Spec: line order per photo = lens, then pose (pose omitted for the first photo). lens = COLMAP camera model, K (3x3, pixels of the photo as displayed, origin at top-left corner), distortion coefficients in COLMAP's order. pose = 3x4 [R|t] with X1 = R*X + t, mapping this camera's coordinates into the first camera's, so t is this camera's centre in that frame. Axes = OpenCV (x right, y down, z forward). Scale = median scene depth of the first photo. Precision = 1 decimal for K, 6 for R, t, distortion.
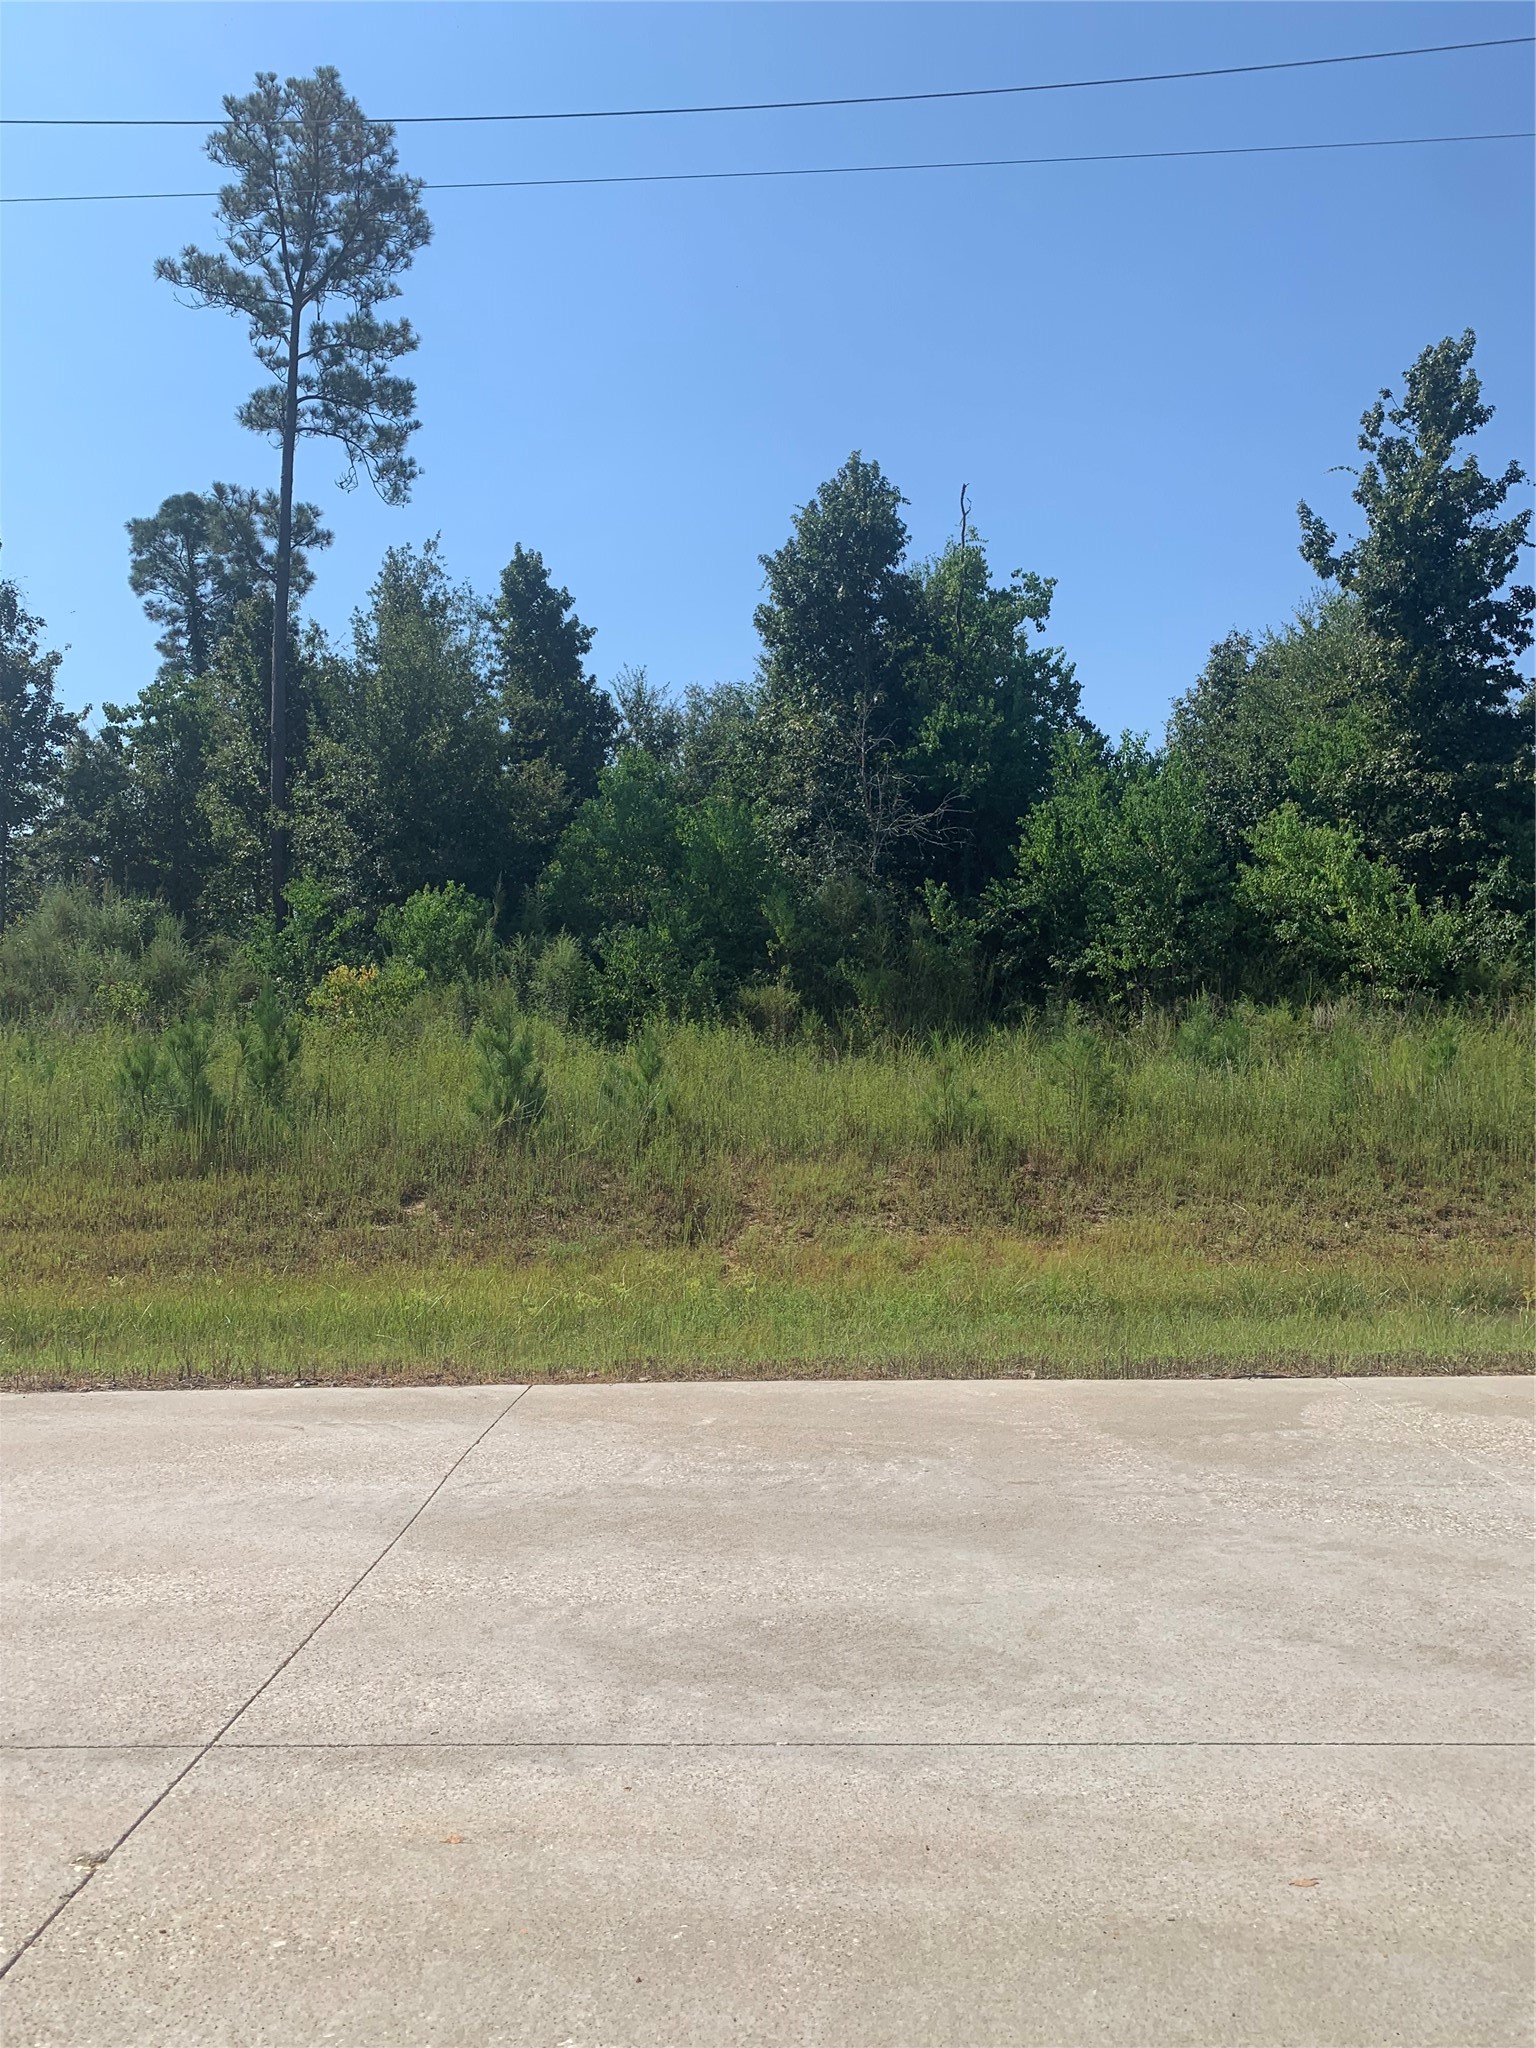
lens RADIAL K [[1540.1, 0, 759.6], [0, 1540.1, 1020.9], [0, 0, 1]] dist [-0.008226, -0.010244]
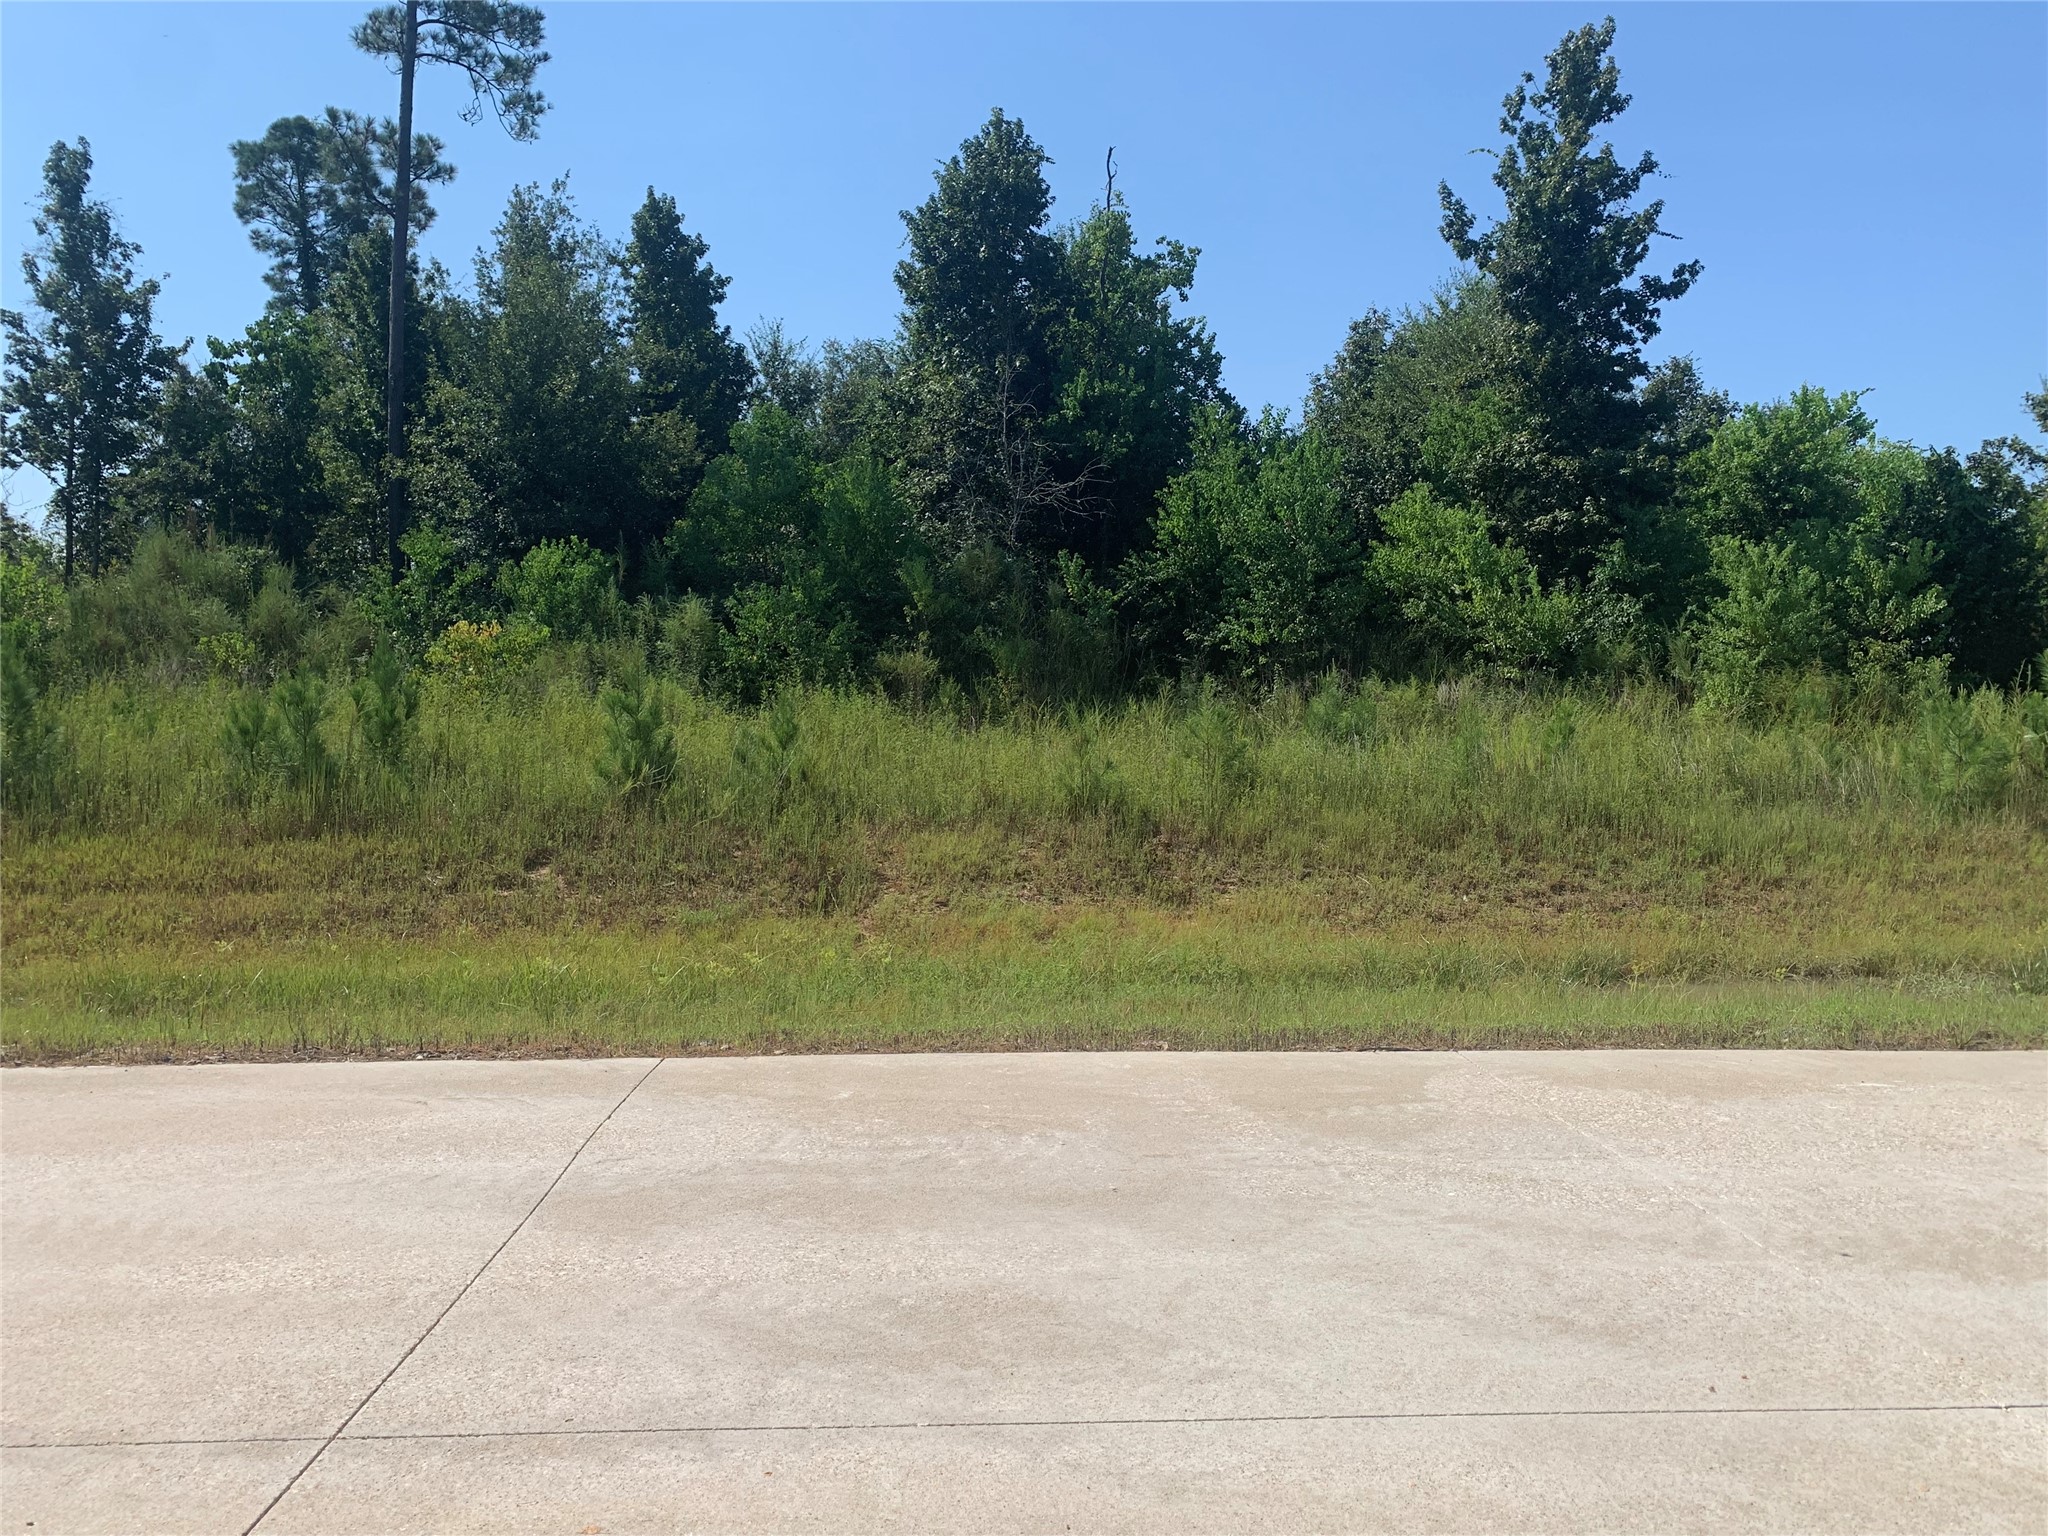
lens RADIAL K [[1540.1, 0, 1021.1], [0, 1540.1, 755.2], [0, 0, 1]] dist [-0.008226, -0.010244]
pose [[0.996247, 0.016184, 0.085029, -0.002566], [-0.020054, 0.998792, 0.044860, -0.002215], [-0.084200, -0.046396, 0.995368, 0.003082]]
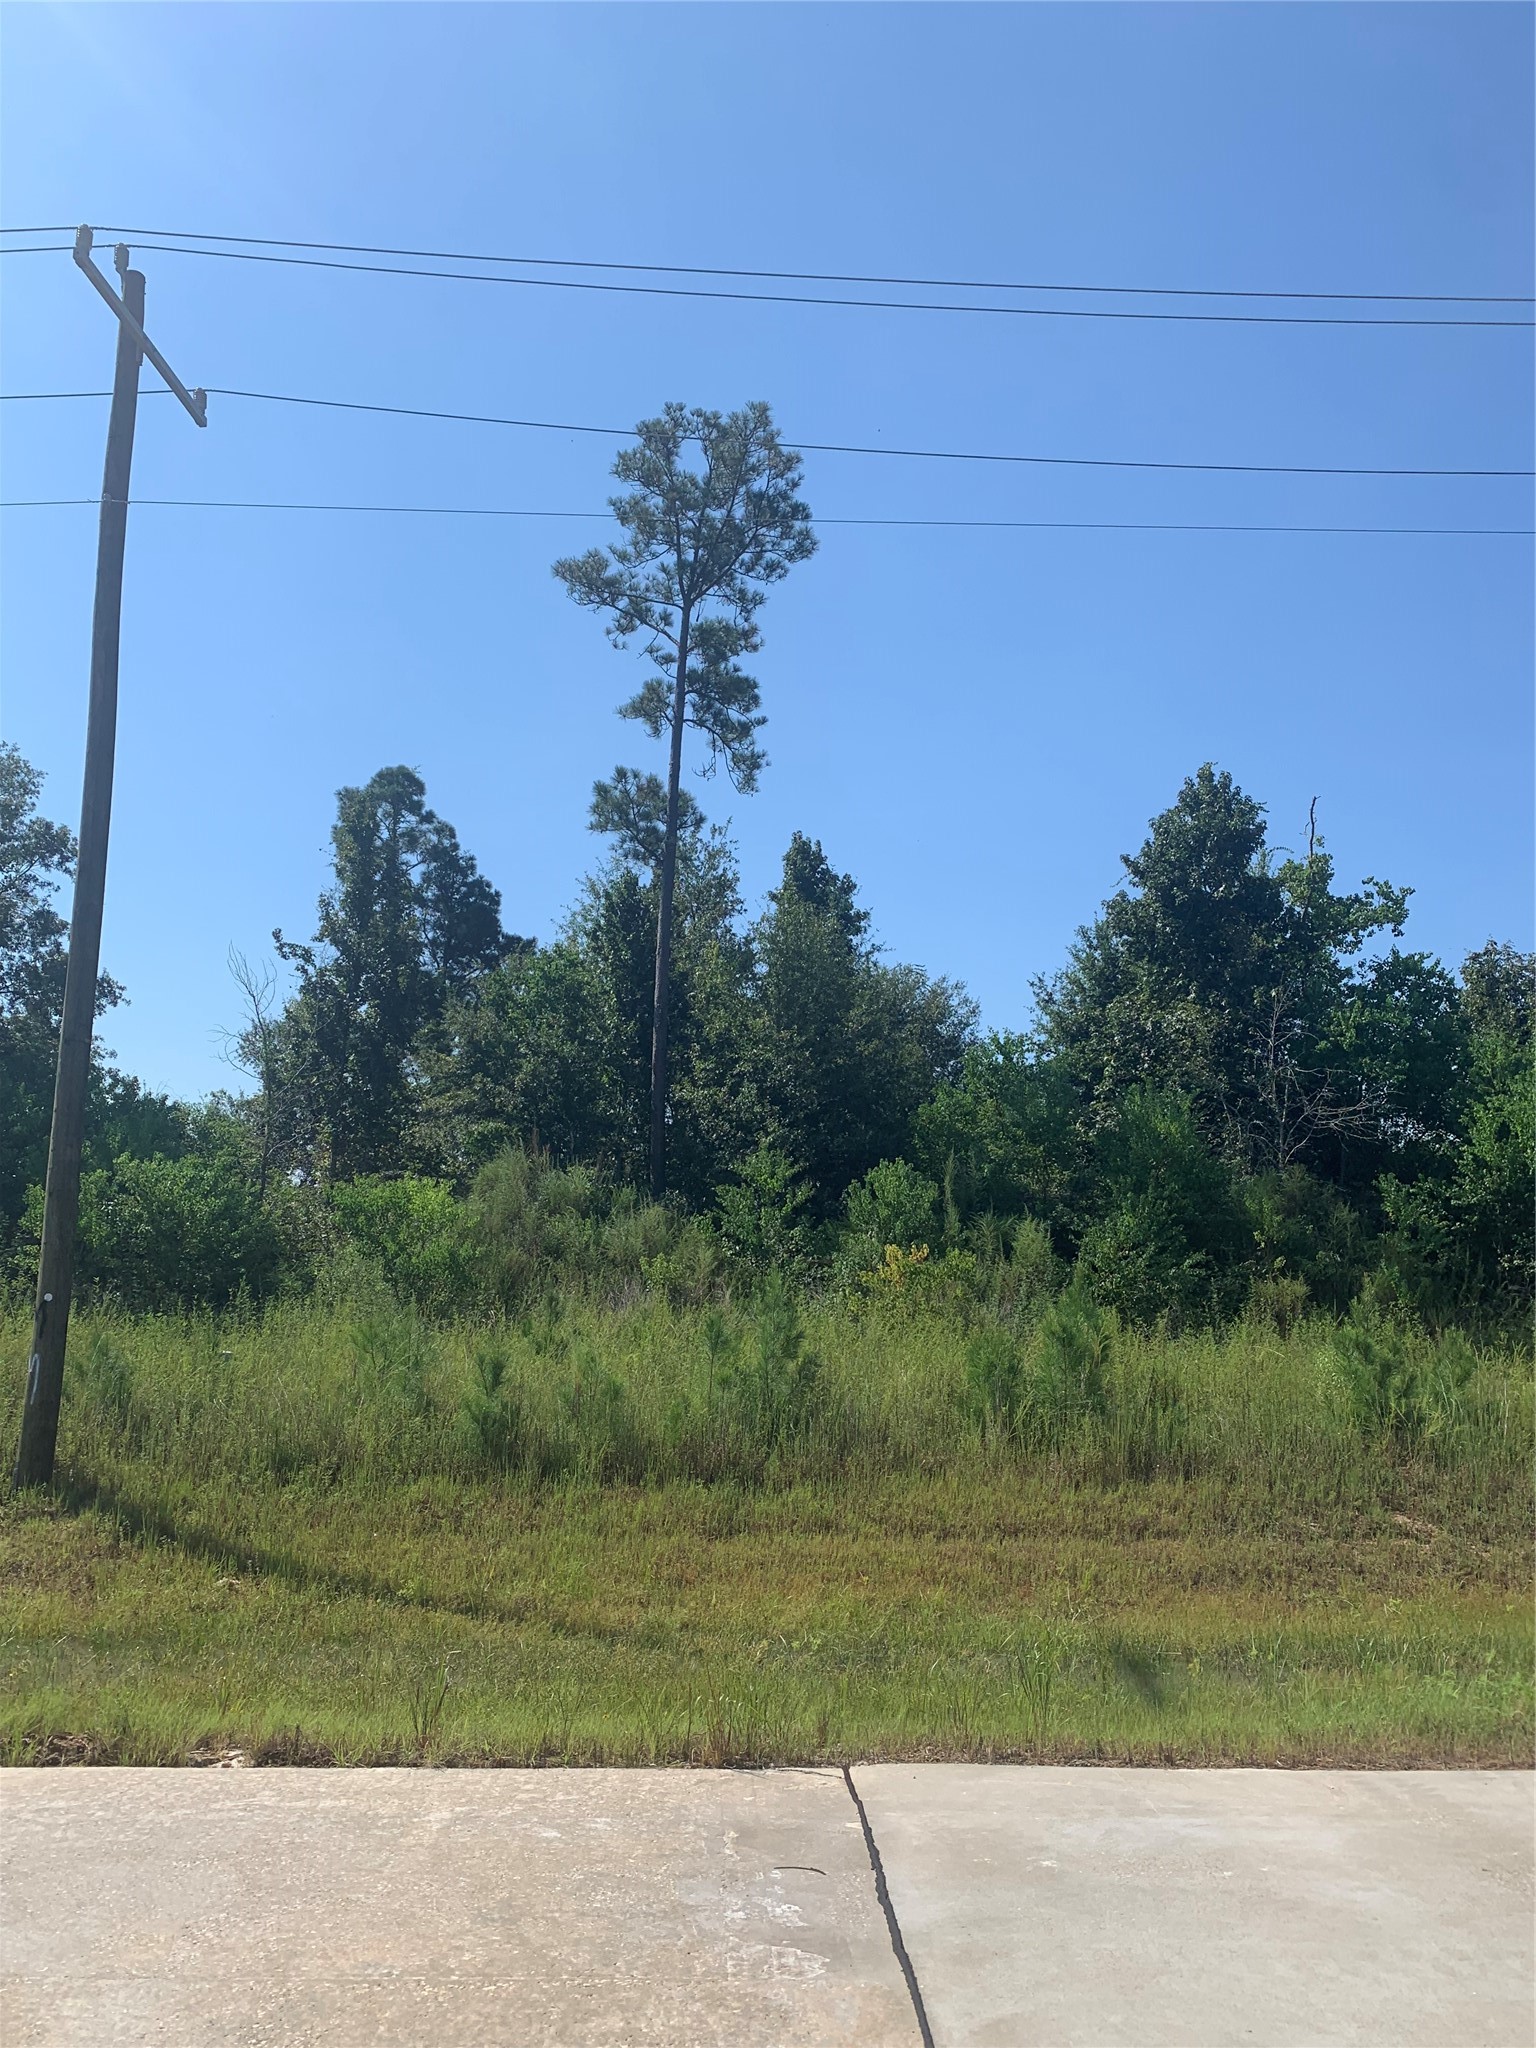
lens RADIAL K [[1540.1, 0, 771.1], [0, 1540.1, 1046.1], [0, 0, 1]] dist [-0.008226, -0.010244]
pose [[0.998797, 0.033805, 0.035520, -0.326578], [-0.027765, 0.986956, -0.158576, -0.003294], [-0.040417, 0.157399, 0.986708, 0.001556]]
